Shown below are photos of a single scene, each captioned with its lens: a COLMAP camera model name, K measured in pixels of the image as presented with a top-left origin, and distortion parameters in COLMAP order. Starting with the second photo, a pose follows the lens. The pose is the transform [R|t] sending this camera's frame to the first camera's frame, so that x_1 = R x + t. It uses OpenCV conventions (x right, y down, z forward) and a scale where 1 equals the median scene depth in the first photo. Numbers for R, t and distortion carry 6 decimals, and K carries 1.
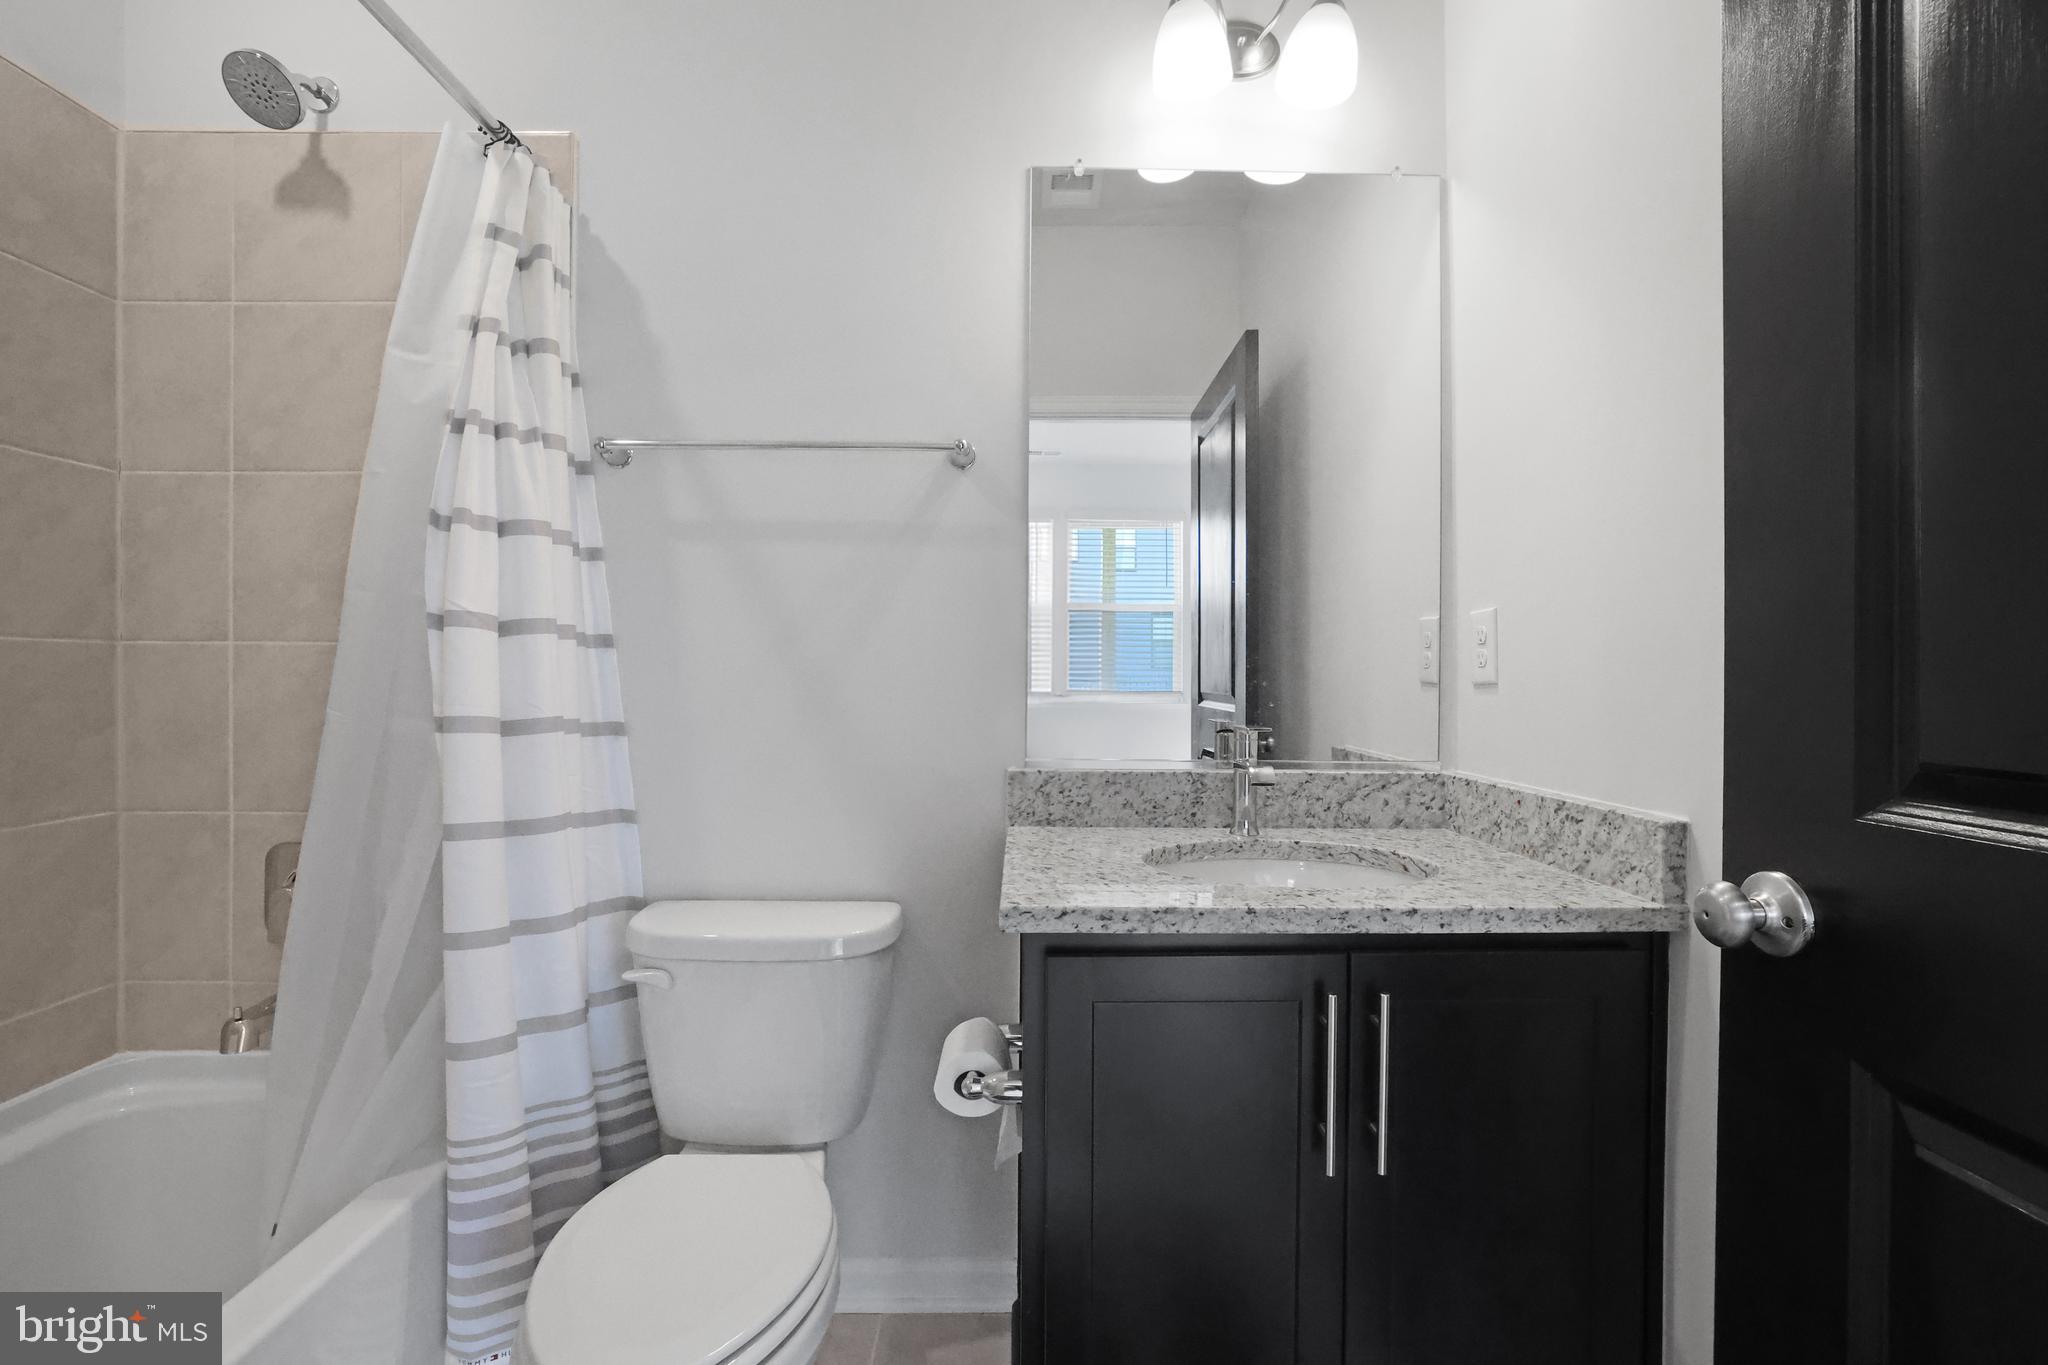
lens RADIAL K [[912.9, 0, 1032.1], [0, 912.9, 680.1], [0, 0, 1]] dist [-0.051665, 0.021736]
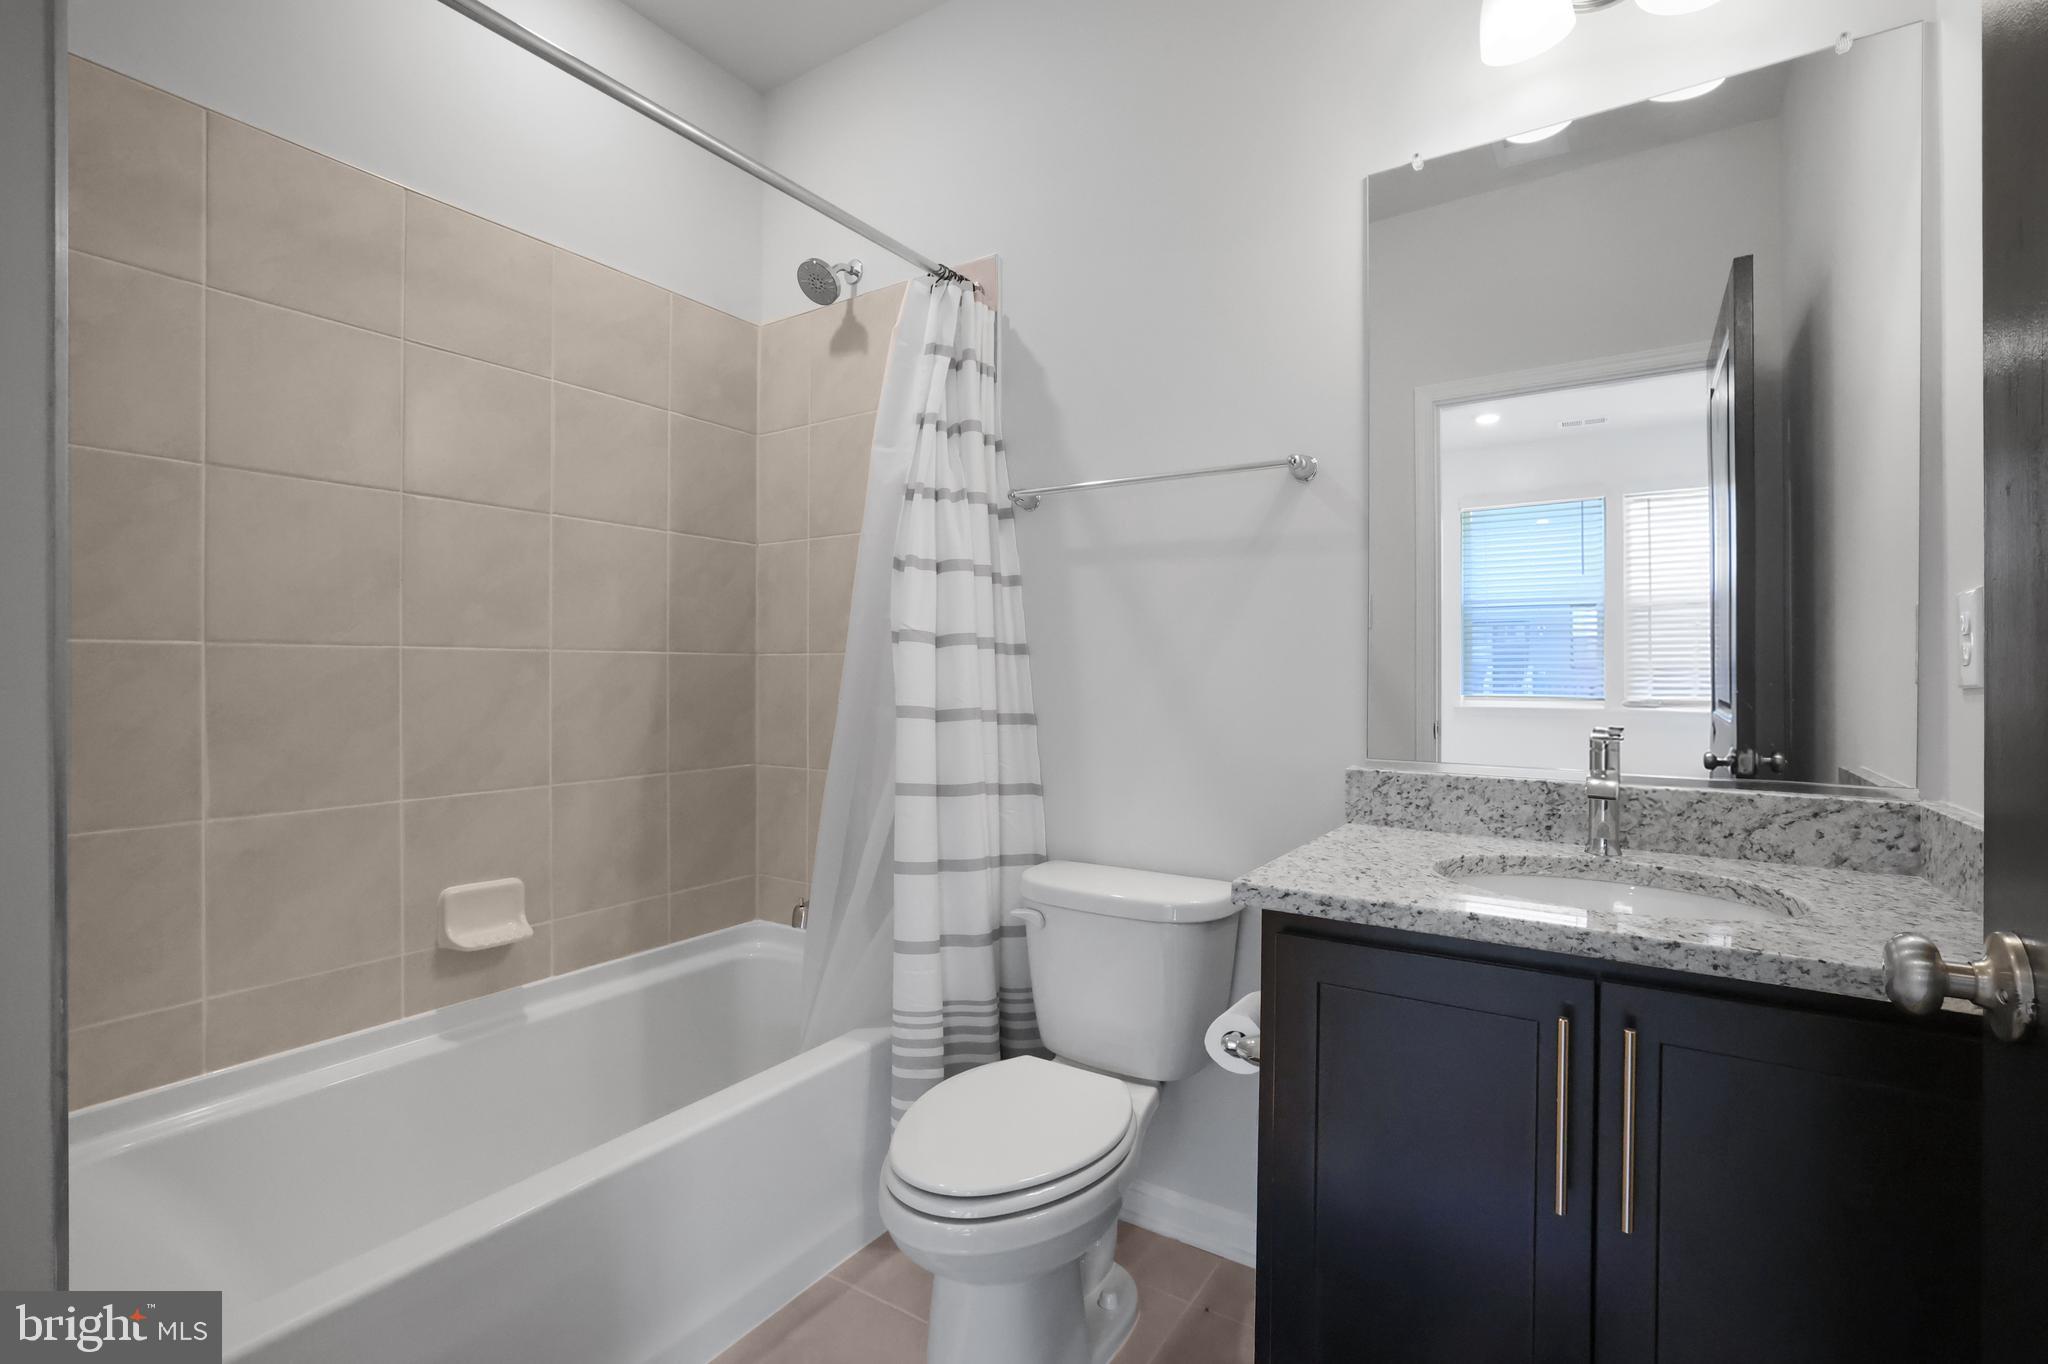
lens RADIAL K [[912.9, 0, 1032.1], [0, 912.9, 679.6], [0, 0, 1]] dist [-0.051665, 0.021736]
pose [[0.828582, 0.002277, -0.559864, 0.271095], [-0.003543, 0.999993, -0.001176, 0.000639], [0.559857, 0.002958, 0.828584, -0.050760]]
